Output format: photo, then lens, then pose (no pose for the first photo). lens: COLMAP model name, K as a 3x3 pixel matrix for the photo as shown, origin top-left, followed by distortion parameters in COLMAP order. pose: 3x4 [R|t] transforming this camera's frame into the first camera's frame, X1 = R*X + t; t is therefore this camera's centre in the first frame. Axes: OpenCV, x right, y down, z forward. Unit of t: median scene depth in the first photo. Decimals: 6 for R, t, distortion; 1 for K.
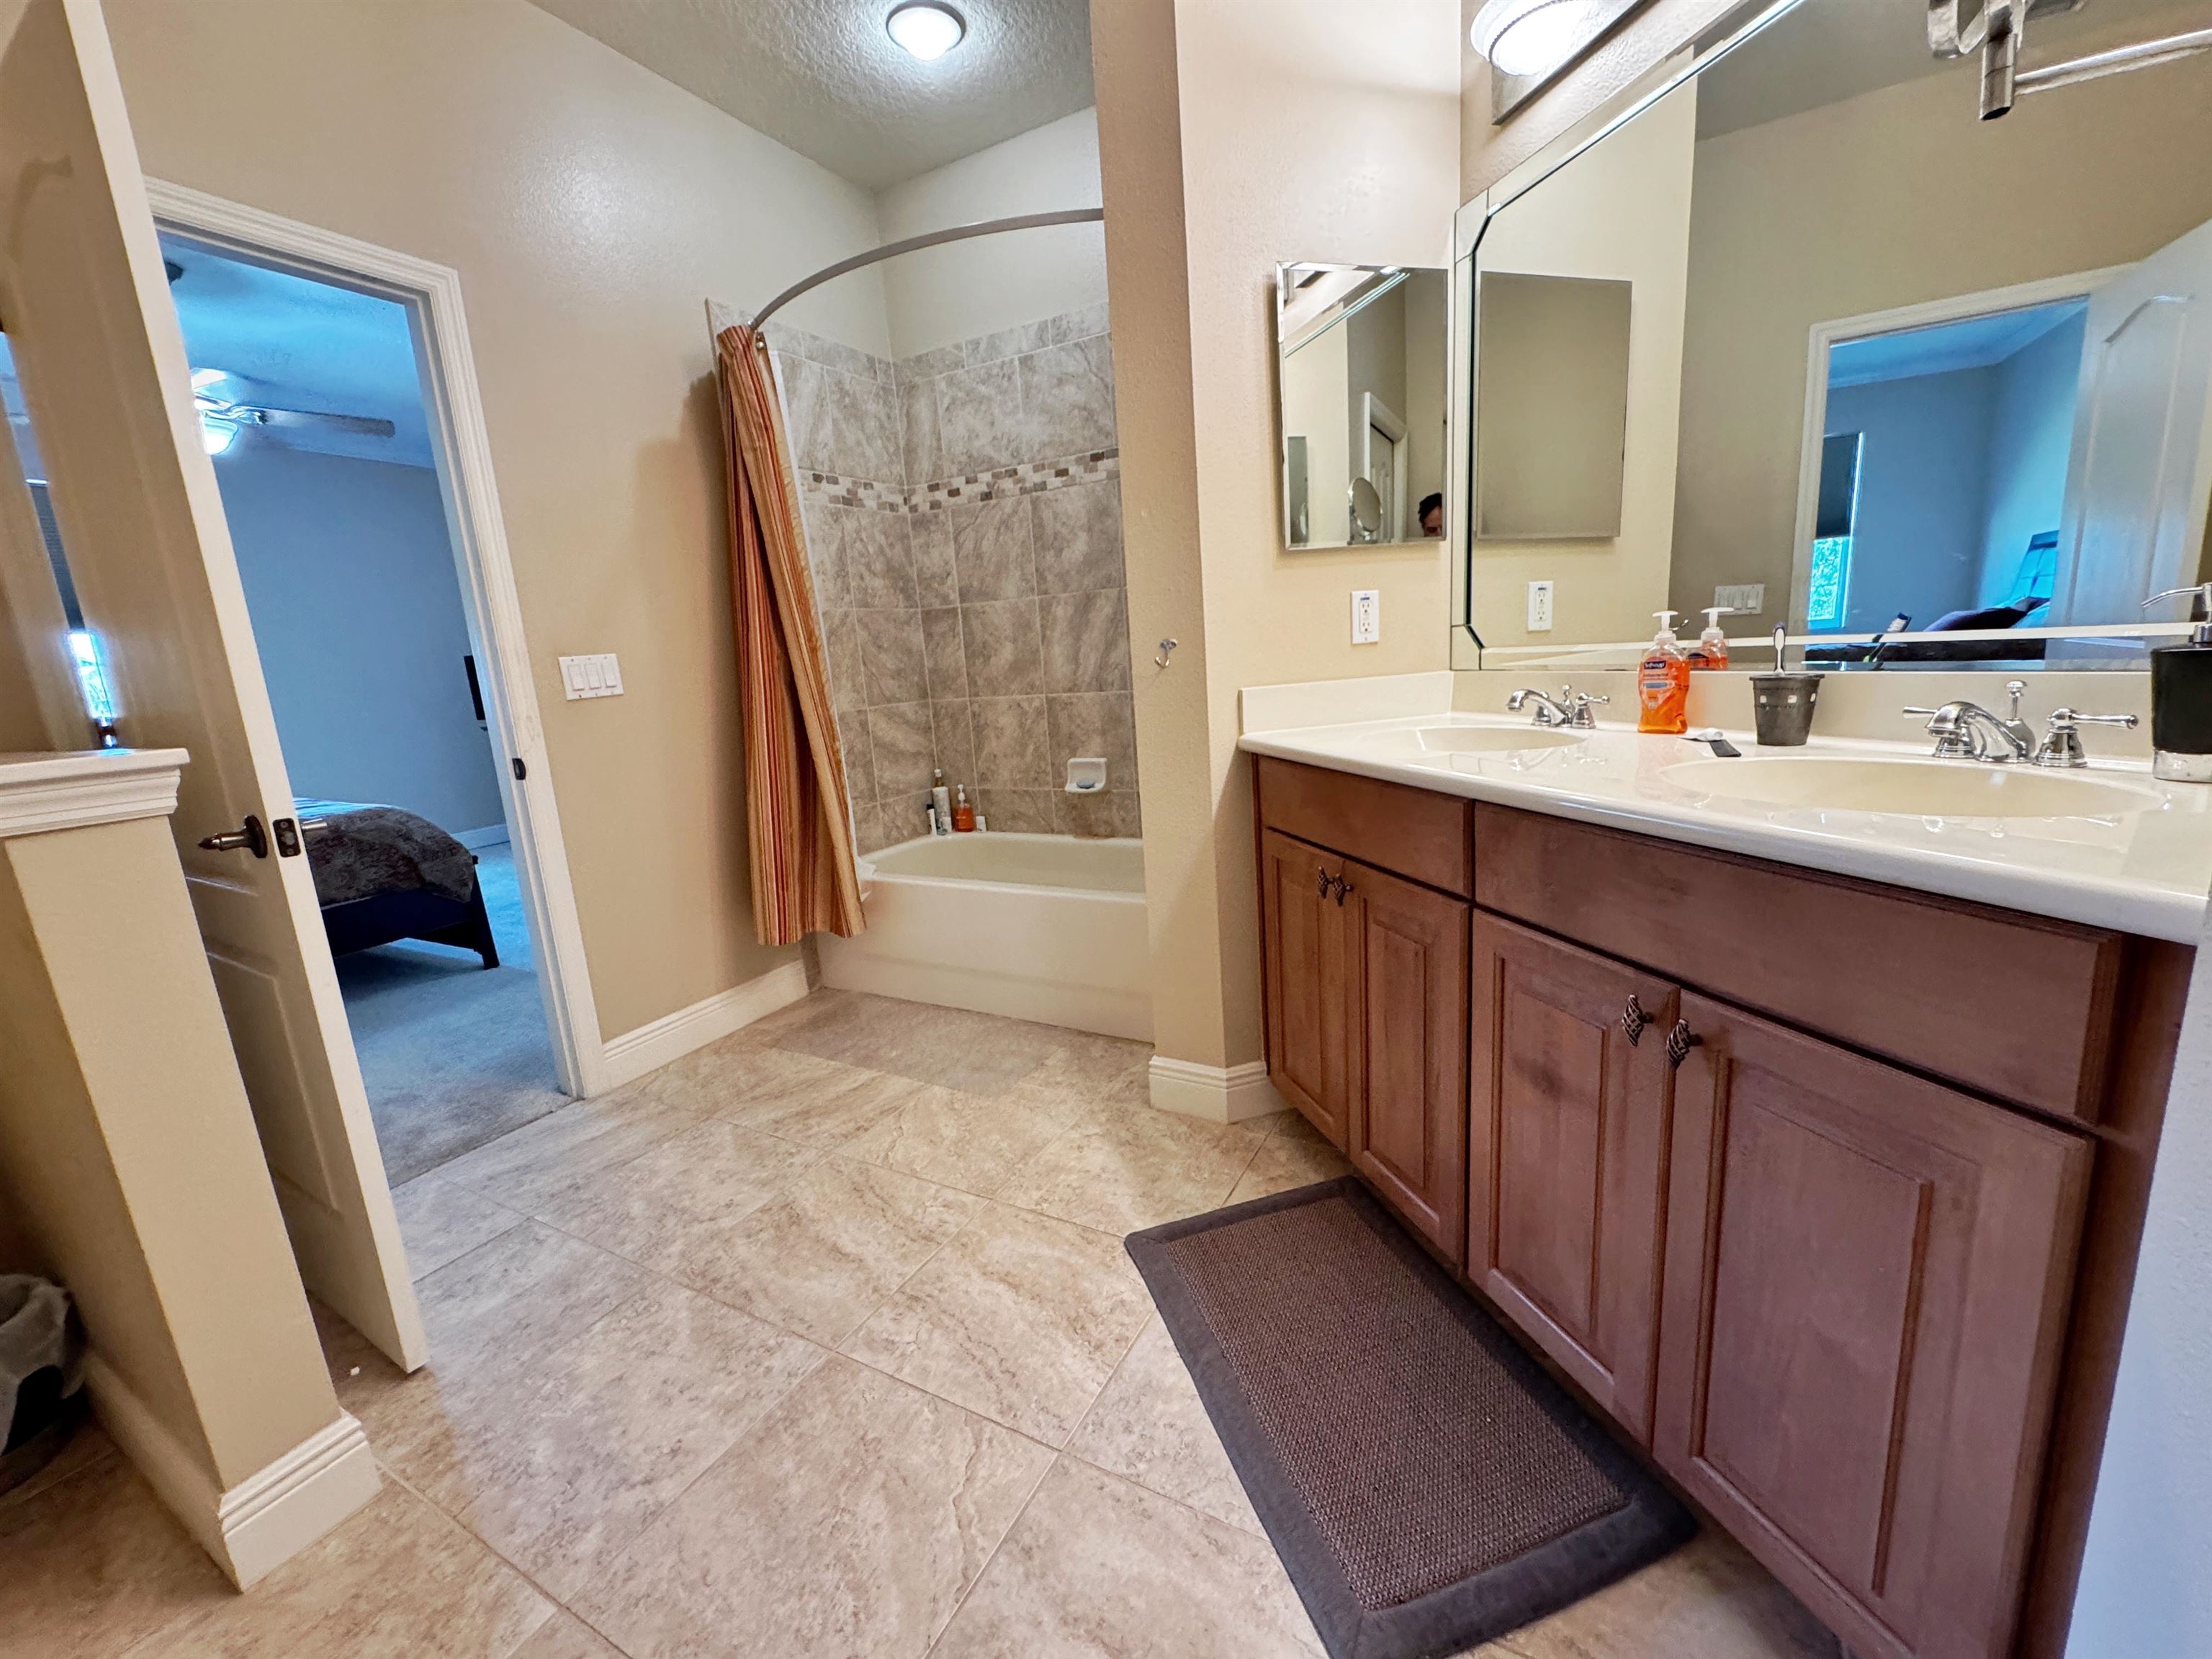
lens RADIAL K [[887.9, 0, 1105.1], [0, 887.9, 831.6], [0, 0, 1]] dist [-0.002373, -0.000248]
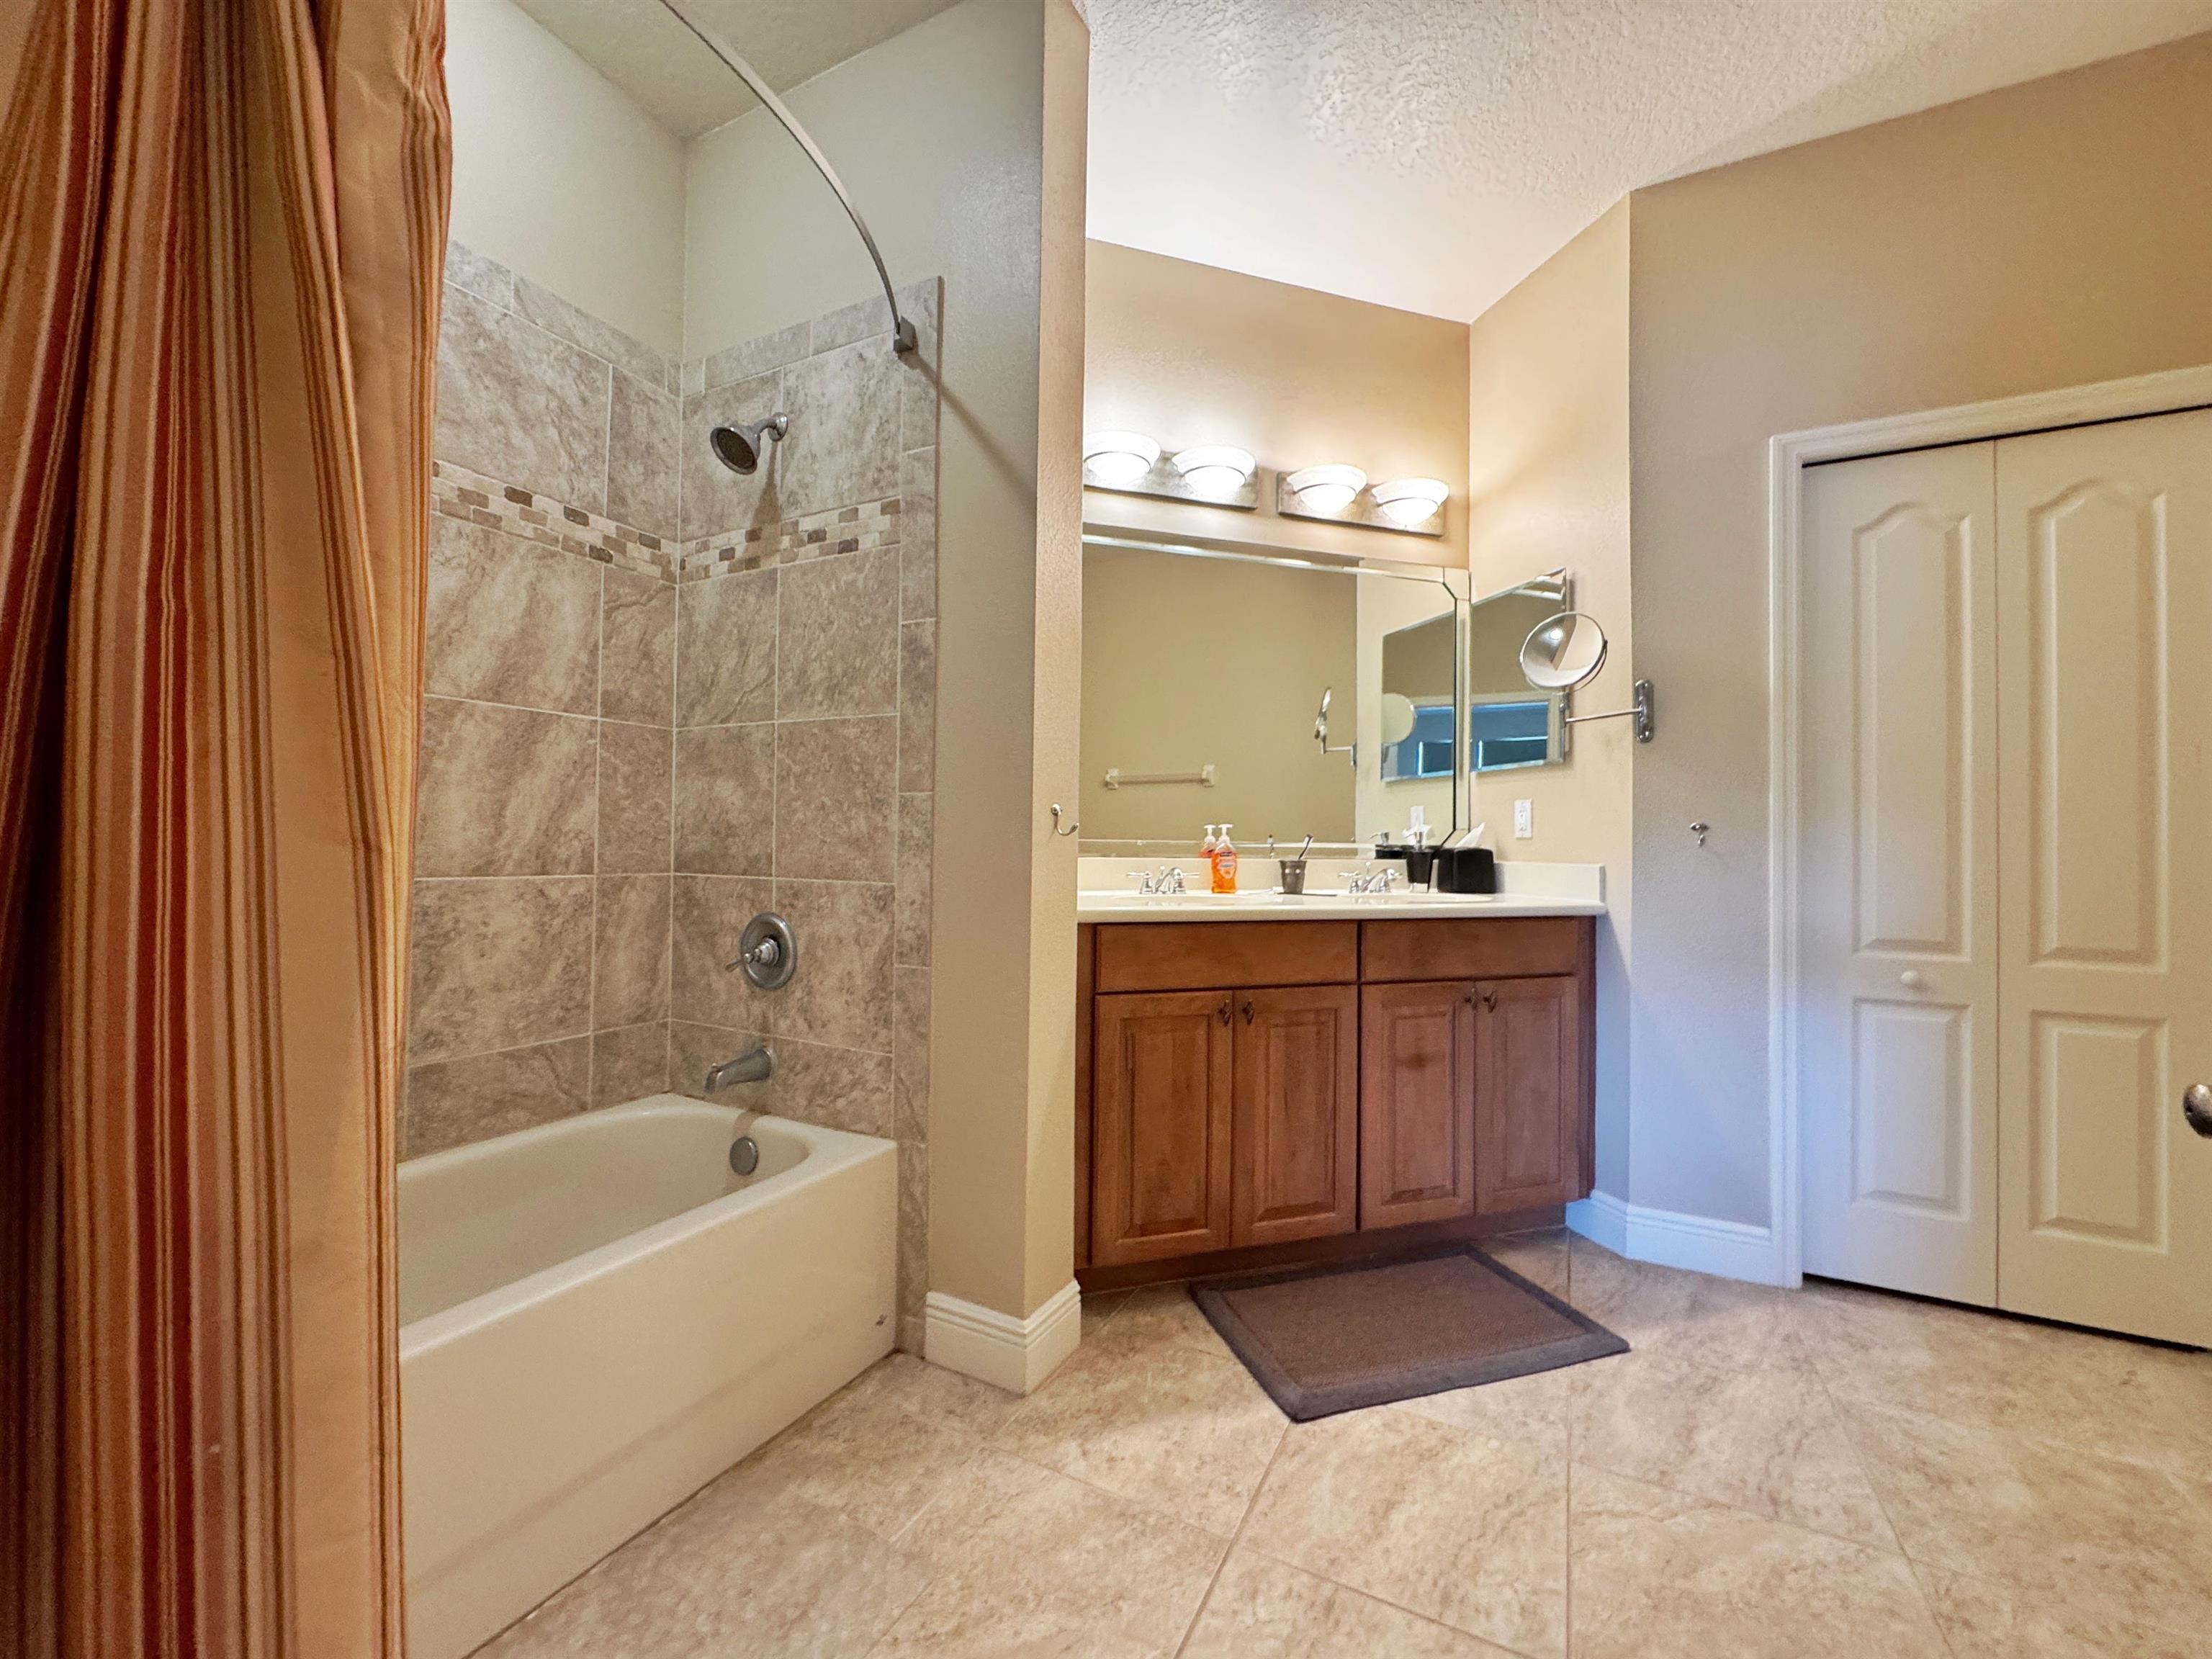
lens RADIAL K [[887.9, 0, 1114.0], [0, 887.9, 838.0], [0, 0, 1]] dist [-0.002373, -0.000248]
pose [[-0.028356, 0.074809, 0.996795, -0.990411], [0.190195, 0.979382, -0.068091, -0.126547], [-0.981337, 0.187655, -0.041999, 1.143583]]
